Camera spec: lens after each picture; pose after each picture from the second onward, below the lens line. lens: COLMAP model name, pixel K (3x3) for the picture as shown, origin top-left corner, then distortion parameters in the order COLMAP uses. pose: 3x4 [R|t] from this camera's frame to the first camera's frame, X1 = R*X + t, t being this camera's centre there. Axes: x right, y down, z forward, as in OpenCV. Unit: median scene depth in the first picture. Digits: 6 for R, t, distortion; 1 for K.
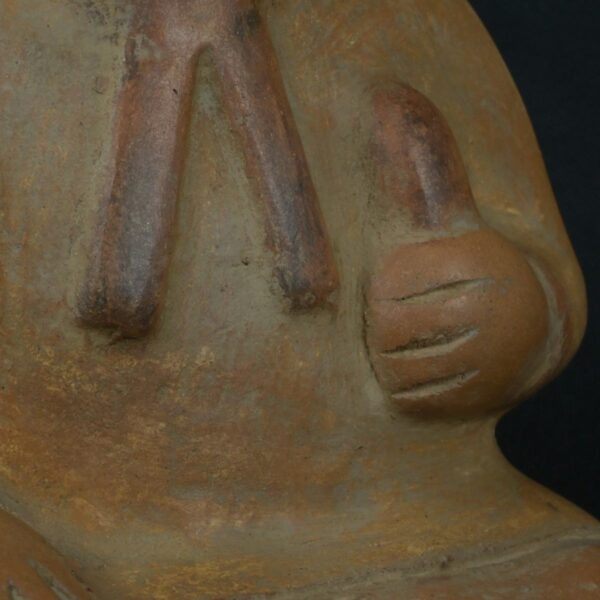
lens RADIAL K [[1952.3, 0, 300.4], [0, 1952.3, 299.3], [0, 0, 1]] dist [-0.017380, 0.000000]
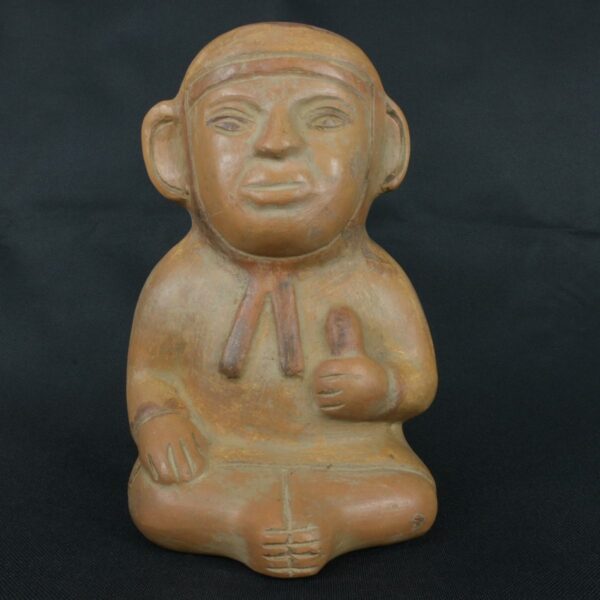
lens RADIAL K [[695.0, 0, 299.4], [0, 695.0, 301.5], [0, 0, 1]] dist [-0.011632, 0.000000]
pose [[0.835341, 0.076857, -0.544333, 0.624927], [-0.112183, 0.993175, -0.031926, -0.081714], [0.538164, 0.087734, 0.838261, 0.055869]]
